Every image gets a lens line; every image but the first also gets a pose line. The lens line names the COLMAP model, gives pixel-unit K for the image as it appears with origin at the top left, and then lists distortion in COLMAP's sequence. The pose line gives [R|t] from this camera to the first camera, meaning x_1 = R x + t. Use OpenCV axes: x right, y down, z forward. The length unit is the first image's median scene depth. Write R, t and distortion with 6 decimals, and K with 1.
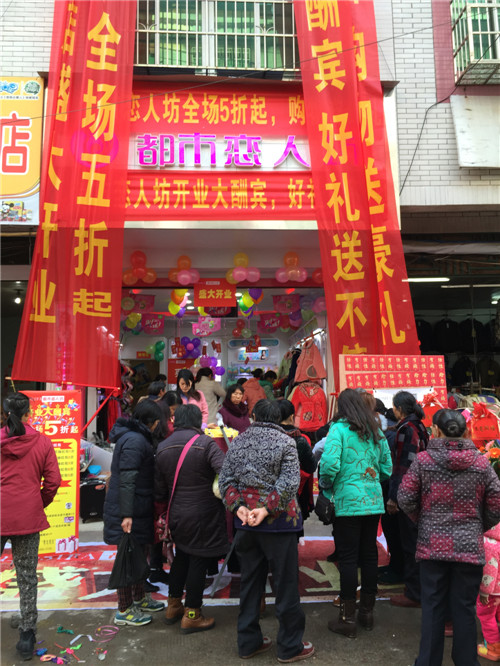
lens RADIAL K [[577.3, 0, 241.1], [0, 577.3, 330.7], [0, 0, 1]] dist [-0.001412, -0.013602]
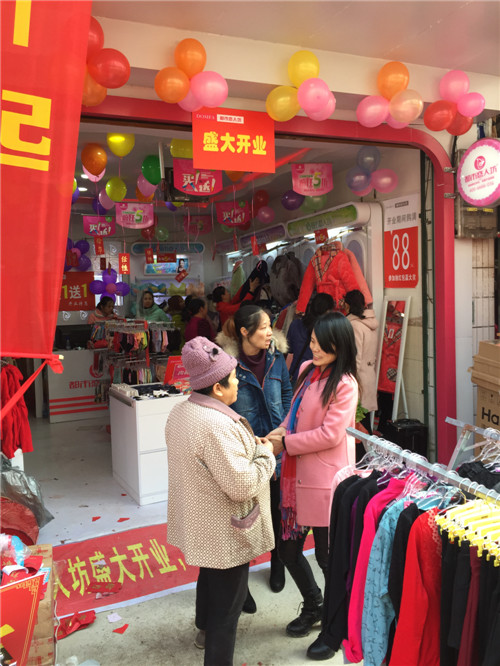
lens RADIAL K [[578.2, 0, 250.0], [0, 578.2, 333.0], [0, 0, 1]] dist [-0.003278, 0.004908]
pose [[0.939182, -0.042772, 0.340747, -0.233751], [-0.013268, 0.986954, 0.160456, 0.016918], [-0.343164, -0.155218, 0.926361, 0.600652]]
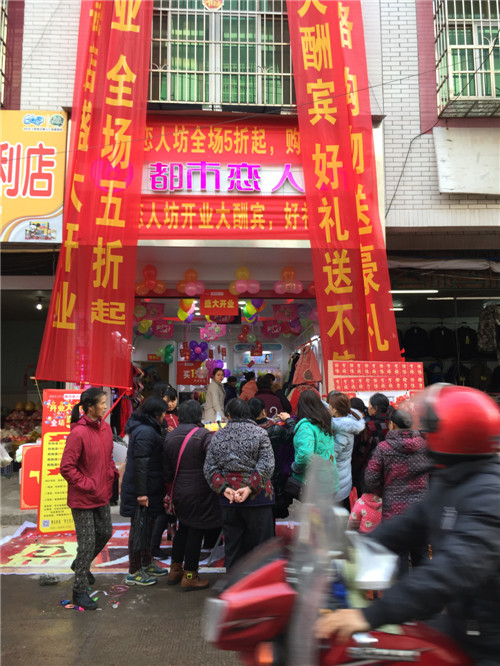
lens RADIAL K [[578.2, 0, 250.0], [0, 578.2, 333.0], [0, 0, 1]] dist [-0.003278, 0.004908]
pose [[0.999916, 0.011662, -0.005634, 0.023777], [-0.011654, 0.999931, 0.001565, -0.011796], [0.005652, -0.001499, 0.999983, -0.118832]]
